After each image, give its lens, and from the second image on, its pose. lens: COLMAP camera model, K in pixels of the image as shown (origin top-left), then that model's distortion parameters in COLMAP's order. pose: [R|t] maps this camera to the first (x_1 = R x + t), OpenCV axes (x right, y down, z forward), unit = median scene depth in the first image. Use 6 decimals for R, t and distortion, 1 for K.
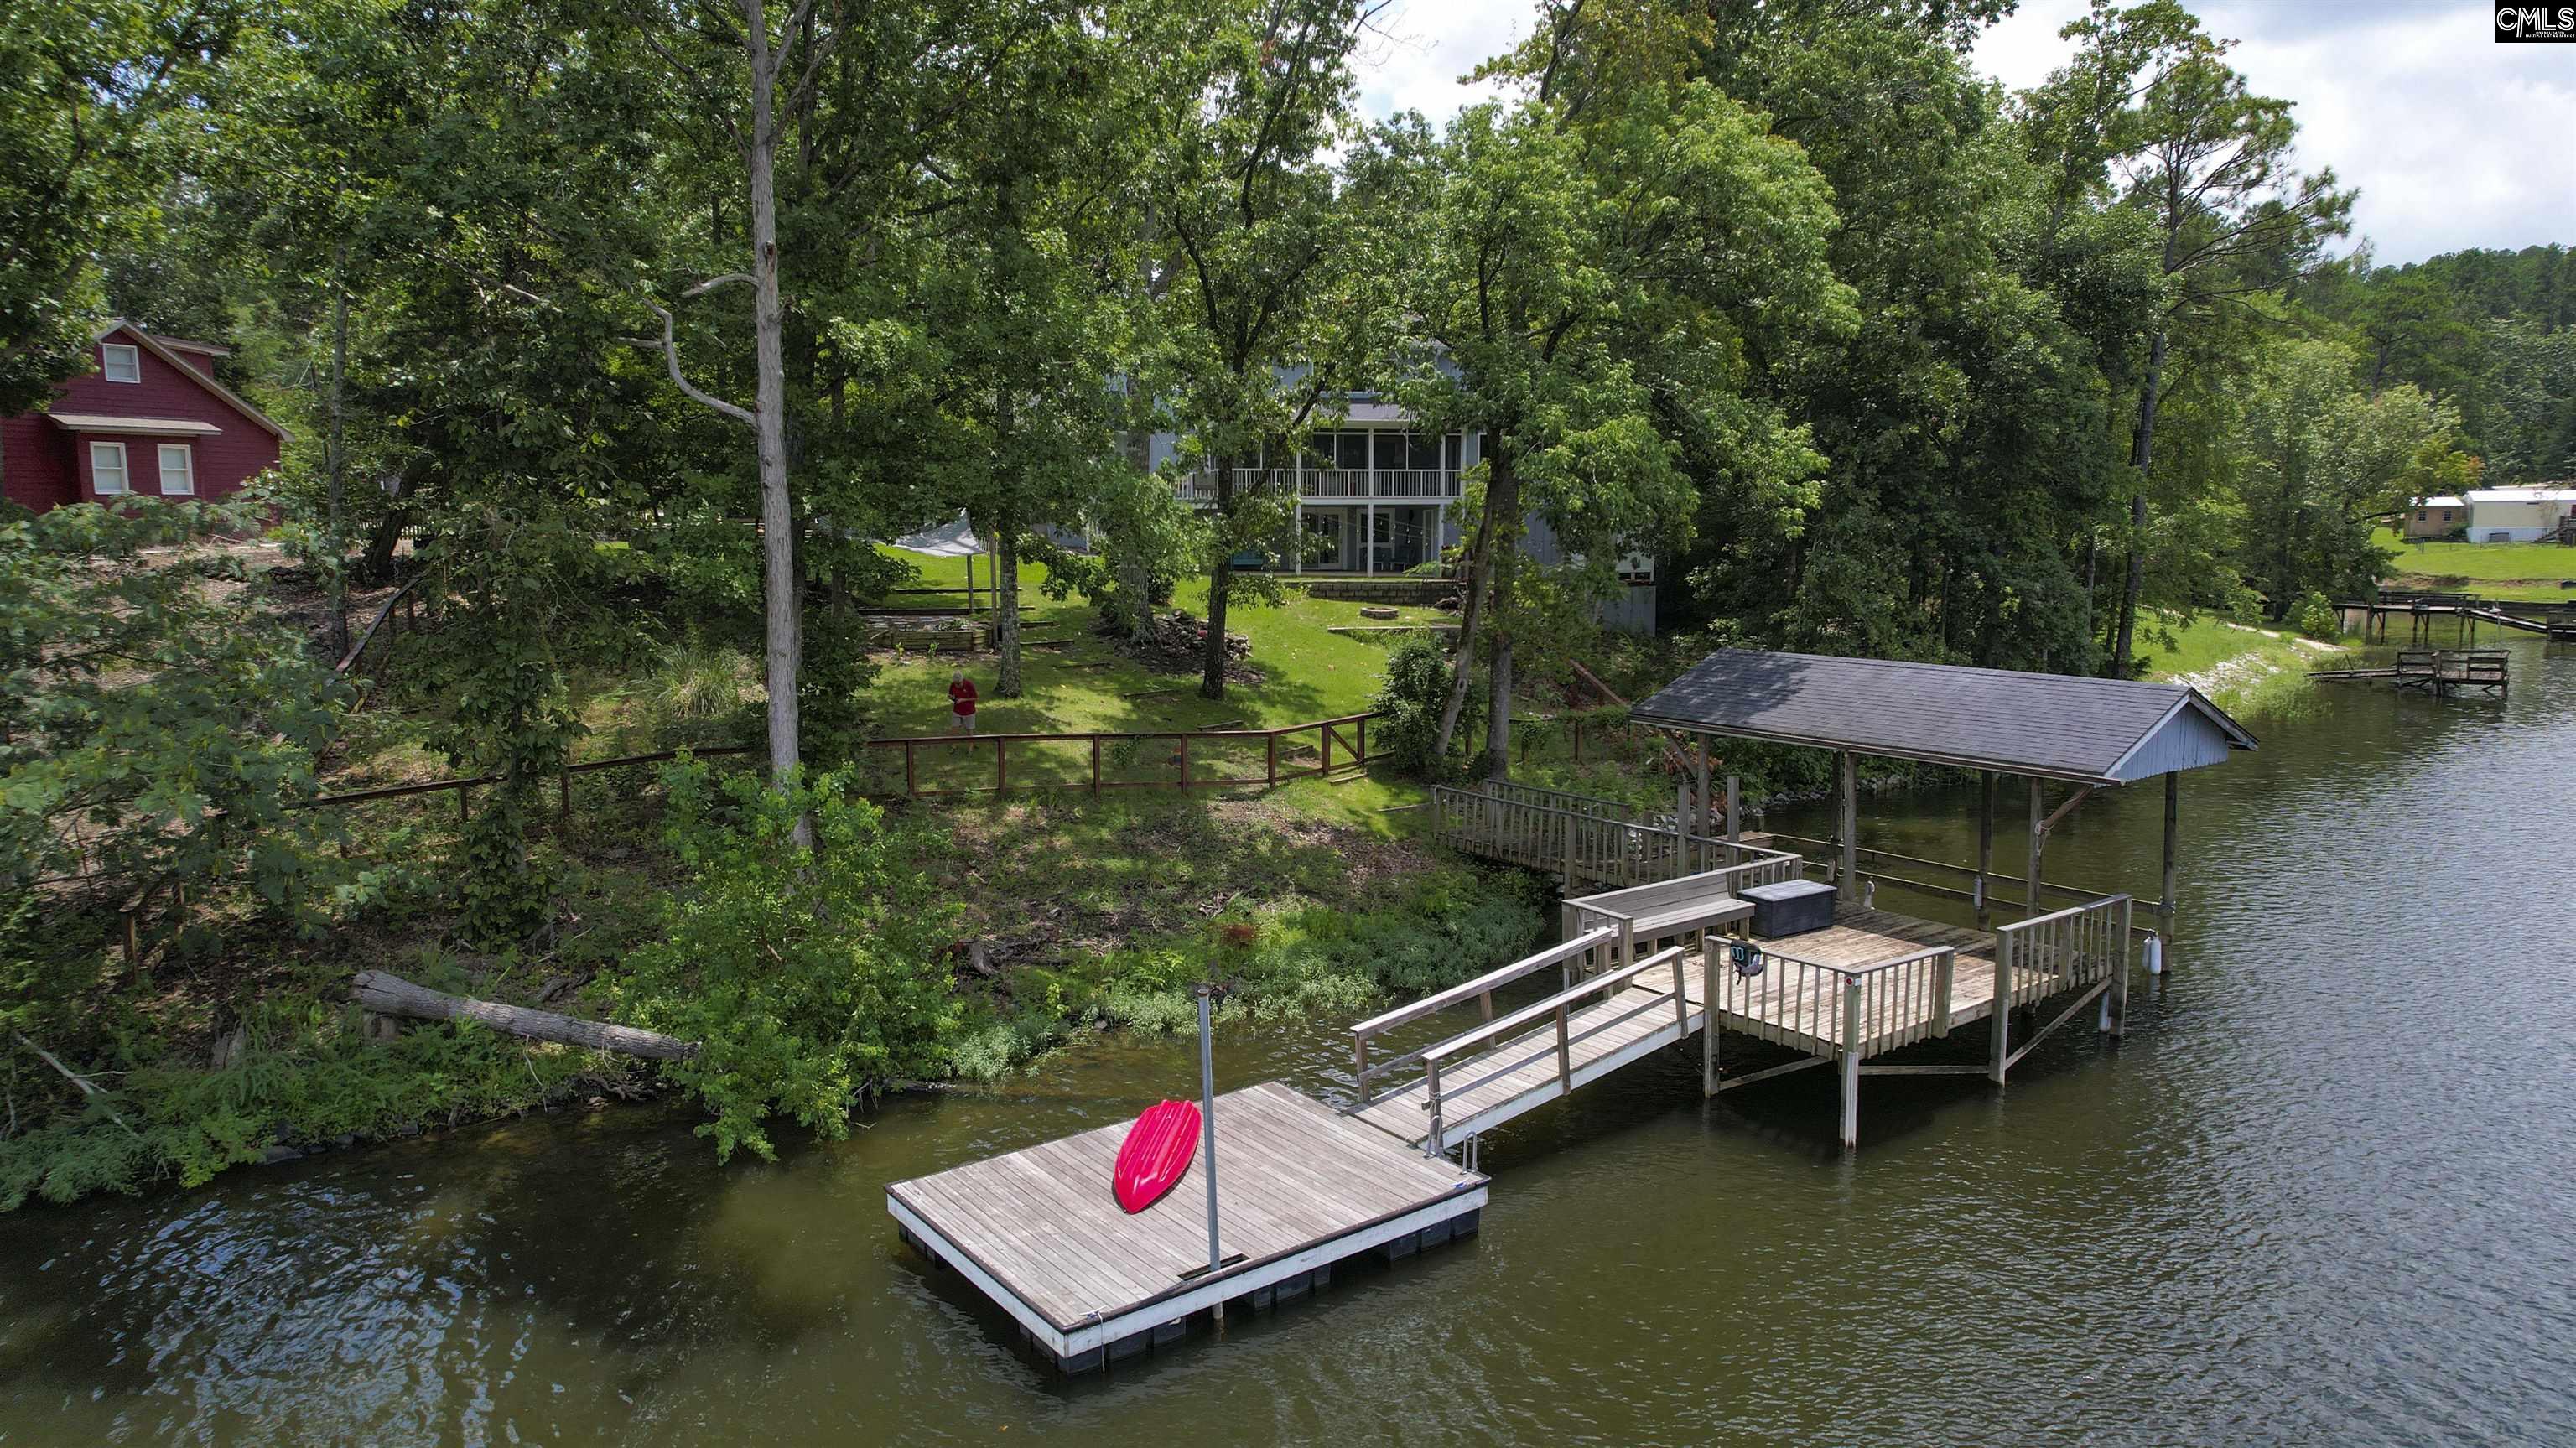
lens RADIAL K [[1680.9, 0, 1298.8], [0, 1680.9, 732.1], [0, 0, 1]] dist [-0.099548, 0.094964]
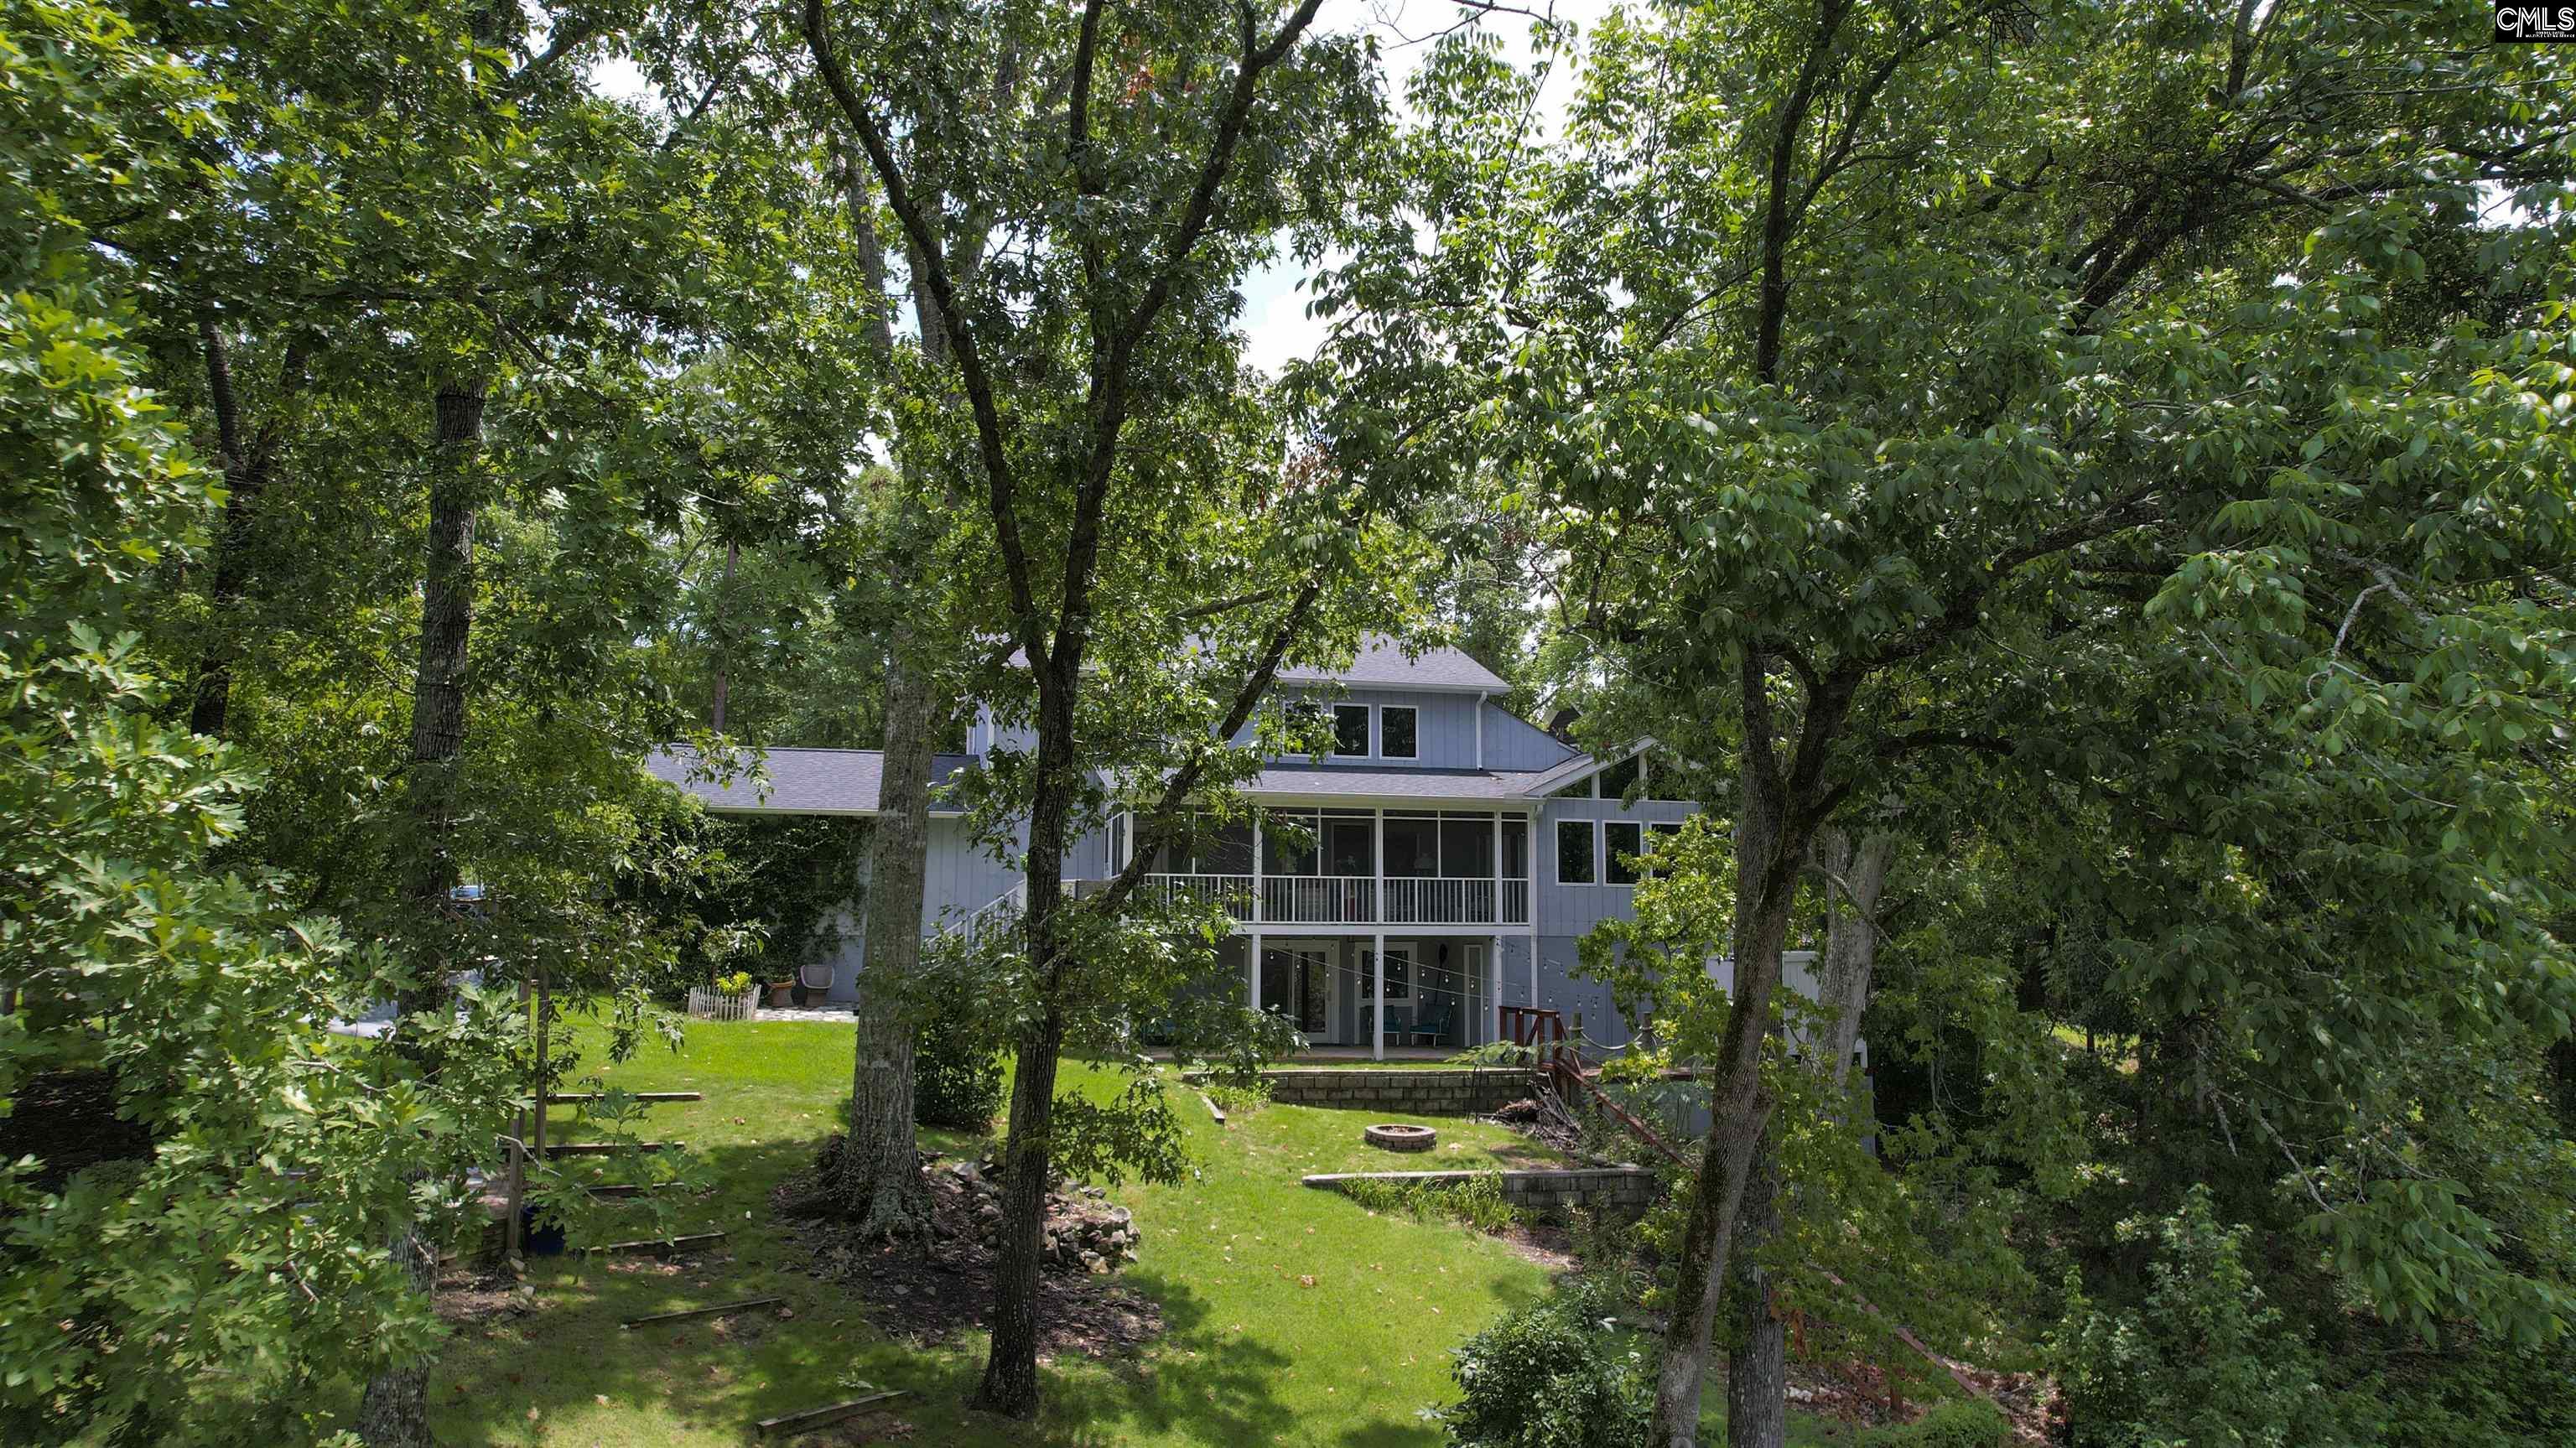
lens RADIAL K [[1680.9, 0, 1298.8], [0, 1680.9, 732.1], [0, 0, 1]] dist [-0.099548, 0.094964]
pose [[0.999966, 0.005908, 0.005771, 0.010729], [-0.004249, 0.967222, -0.253895, -0.055877], [-0.007082, 0.253862, 0.967214, 0.417589]]
